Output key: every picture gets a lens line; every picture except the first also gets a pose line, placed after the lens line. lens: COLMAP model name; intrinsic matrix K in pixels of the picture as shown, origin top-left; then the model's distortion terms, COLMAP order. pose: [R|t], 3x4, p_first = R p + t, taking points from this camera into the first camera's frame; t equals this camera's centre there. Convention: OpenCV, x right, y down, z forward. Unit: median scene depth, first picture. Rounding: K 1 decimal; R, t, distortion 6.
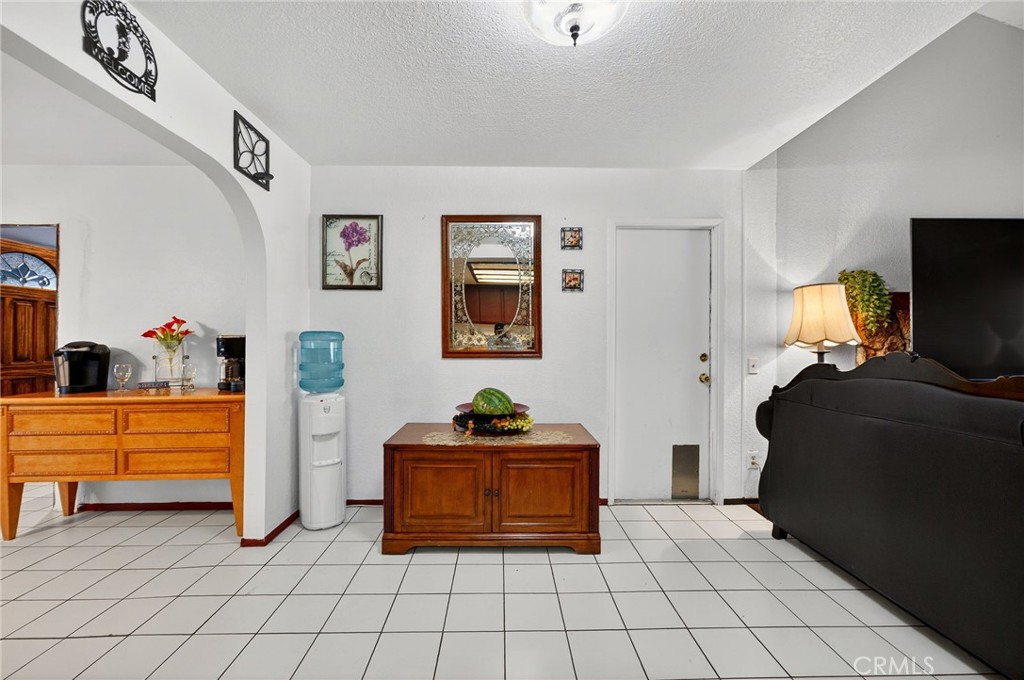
lens RADIAL K [[399.5, 0, 514.5], [0, 399.5, 337.8], [0, 0, 1]] dist [-0.013954, 0.000554]
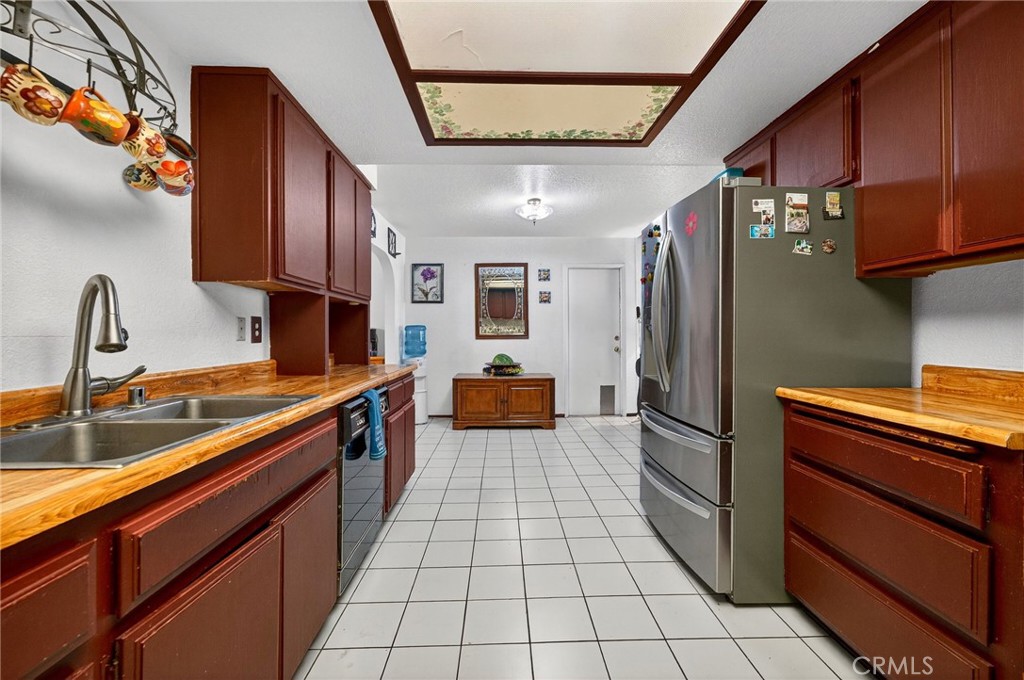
lens RADIAL K [[399.5, 0, 510.5], [0, 399.5, 333.6], [0, 0, 1]] dist [-0.013954, 0.000554]
pose [[0.999955, -0.007206, -0.006110, -0.005327], [0.007247, 0.999951, 0.006673, 0.013245], [0.006062, -0.006717, 0.999959, -0.889354]]
